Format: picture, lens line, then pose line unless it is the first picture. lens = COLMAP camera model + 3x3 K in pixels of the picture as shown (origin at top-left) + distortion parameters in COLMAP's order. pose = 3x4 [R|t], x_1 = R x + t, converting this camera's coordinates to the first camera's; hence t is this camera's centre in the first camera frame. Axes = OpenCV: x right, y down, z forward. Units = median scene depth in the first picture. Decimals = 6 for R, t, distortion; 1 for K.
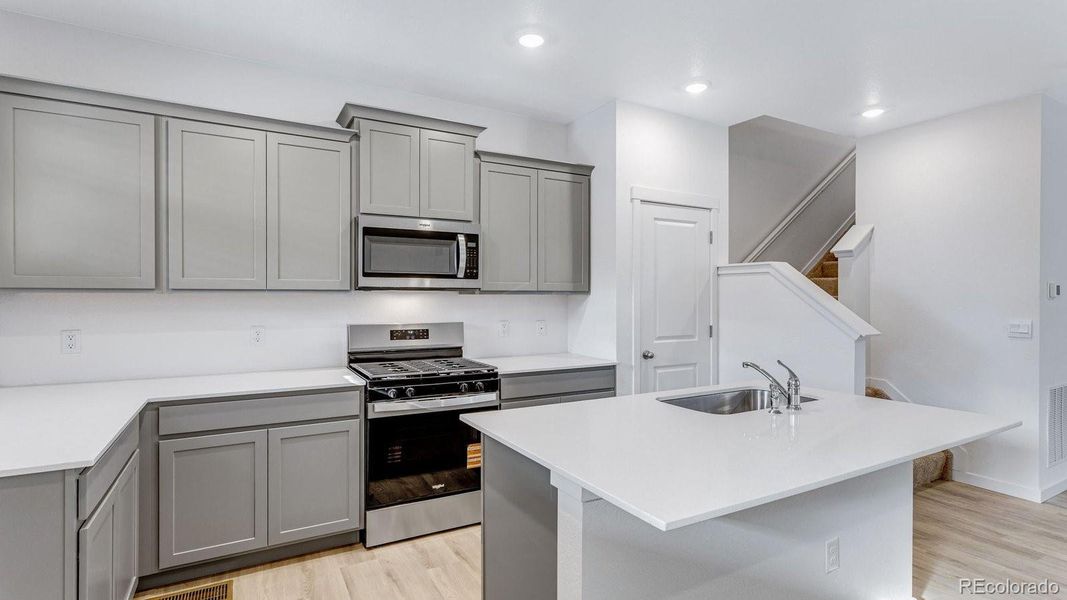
lens RADIAL K [[506.0, 0, 527.4], [0, 506.0, 297.8], [0, 0, 1]] dist [-0.000813, 0.000044]
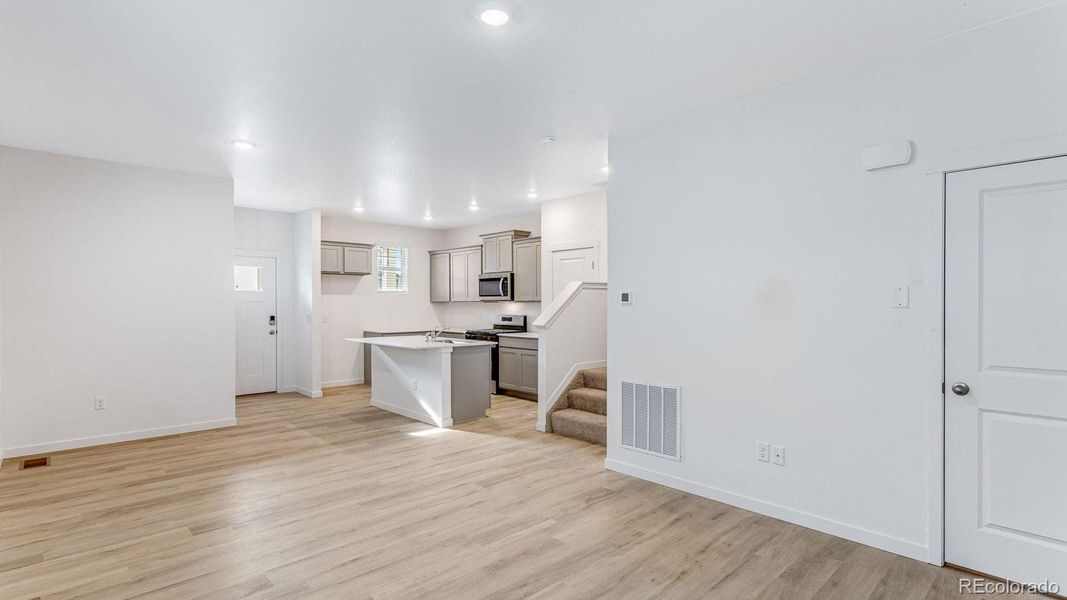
lens RADIAL K [[503.4, 0, 549.7], [0, 503.4, 304.4], [0, 0, 1]] dist [0.000937, 0.000263]
pose [[0.278137, -0.001545, -0.960540, 2.120275], [-0.004722, 0.999984, -0.002976, 0.007168], [0.960530, 0.005363, 0.278125, 0.511913]]
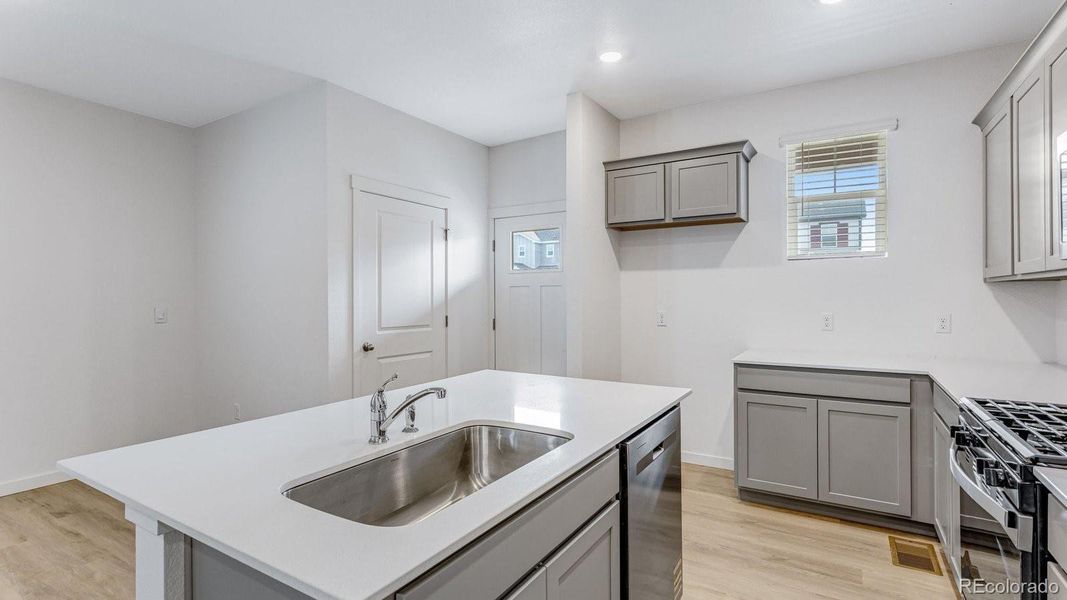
lens RADIAL K [[510.5, 0, 533.5], [0, 510.5, 300.0], [0, 0, 1]] dist [-0.000423, -0.000017]
pose [[-0.870376, 0.006715, -0.492342, 0.415185], [-0.000353, 0.999898, 0.014261, 0.011805], [0.492388, 0.012586, -0.870285, 1.041639]]
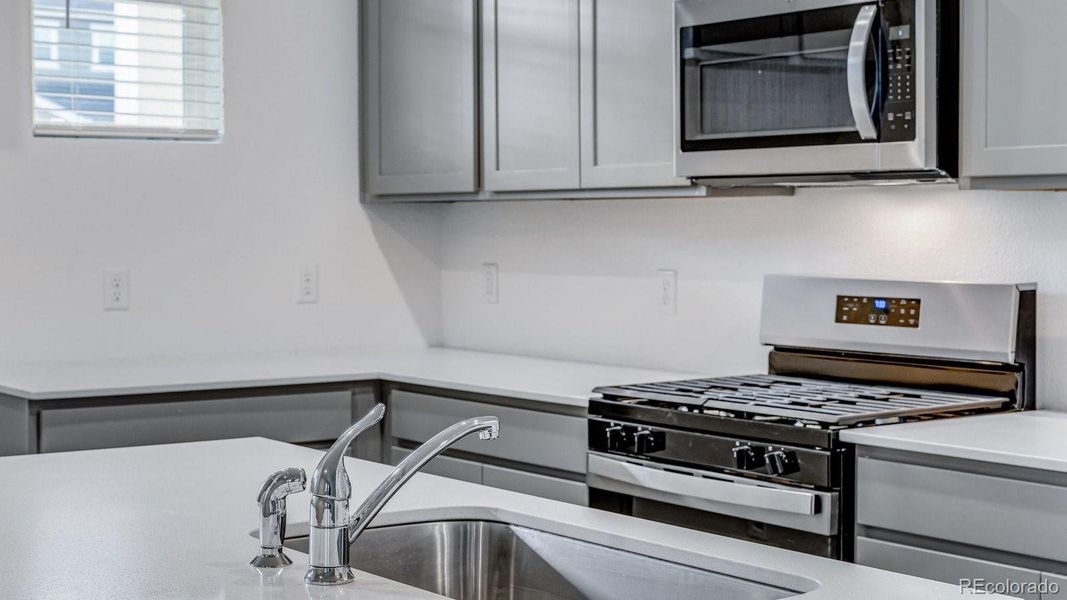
lens RADIAL K [[1756.8, 0, 561.1], [0, 1756.8, 299.0], [0, 0, 1]] dist [0.002655, 0.024586]
pose [[0.140924, 0.037946, -0.989293, 0.906686], [-0.006491, 0.999279, 0.037405, 0.020608], [0.989999, 0.001150, 0.141068, 0.605037]]
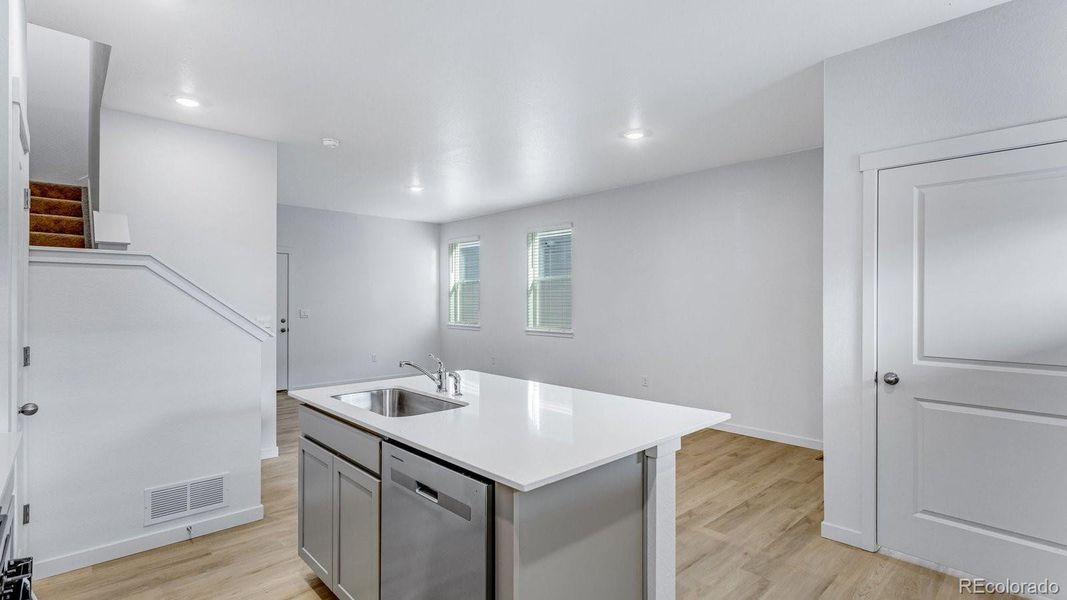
lens RADIAL K [[510.5, 0, 533.5], [0, 510.5, 300.0], [0, 0, 1]] dist [-0.000423, -0.000017]
pose [[-0.240277, -0.006234, 0.970684, -0.425023], [0.003929, 0.999965, 0.007394, -0.003212], [-0.970697, 0.005591, -0.240244, 0.661181]]
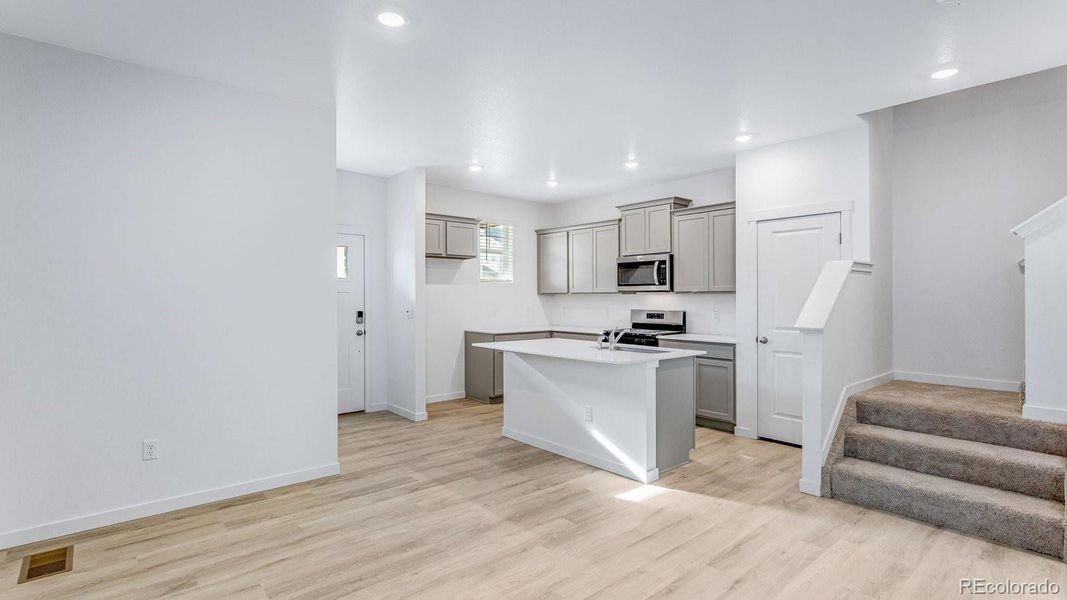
lens RADIAL K [[510.1, 0, 548.4], [0, 510.1, 298.1], [0, 0, 1]] dist [-0.001691, 0.000019]
pose [[0.230251, -0.001445, -0.973130, 1.472502], [-0.004937, 0.999984, -0.002653, 0.013743], [0.973119, 0.005415, 0.230240, 0.182829]]
